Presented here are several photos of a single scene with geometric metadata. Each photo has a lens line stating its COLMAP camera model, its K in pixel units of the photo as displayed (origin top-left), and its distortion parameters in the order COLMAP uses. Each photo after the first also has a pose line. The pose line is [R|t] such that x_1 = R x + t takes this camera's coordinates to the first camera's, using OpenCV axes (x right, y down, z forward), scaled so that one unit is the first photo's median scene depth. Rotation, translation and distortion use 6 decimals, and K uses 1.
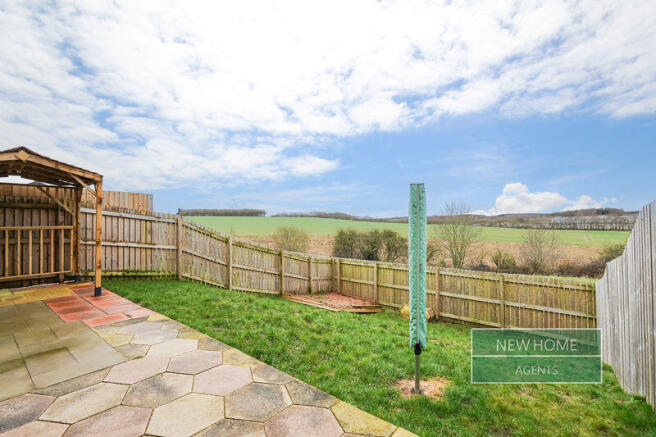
lens RADIAL K [[311.4, 0, 328.0], [0, 311.4, 218.5], [0, 0, 1]] dist [-0.000922, 0.001357]
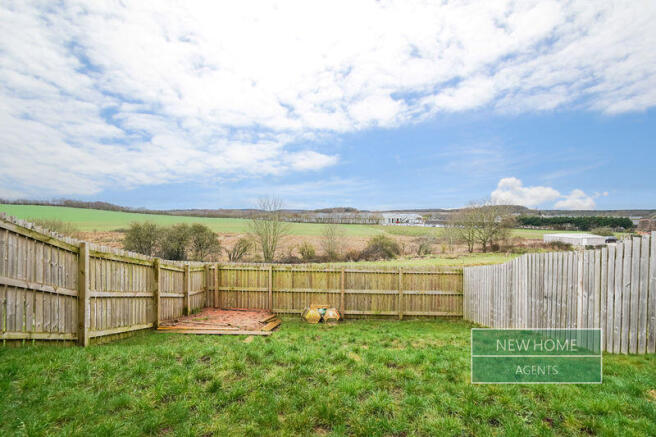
lens RADIAL K [[311.4, 0, 328.0], [0, 311.4, 218.5], [0, 0, 1]] dist [-0.000922, 0.001357]
pose [[0.761270, 0.010271, 0.648354, -0.293956], [-0.024183, 0.999629, 0.012559, -0.001016], [-0.647984, -0.025240, 0.761236, 0.264271]]
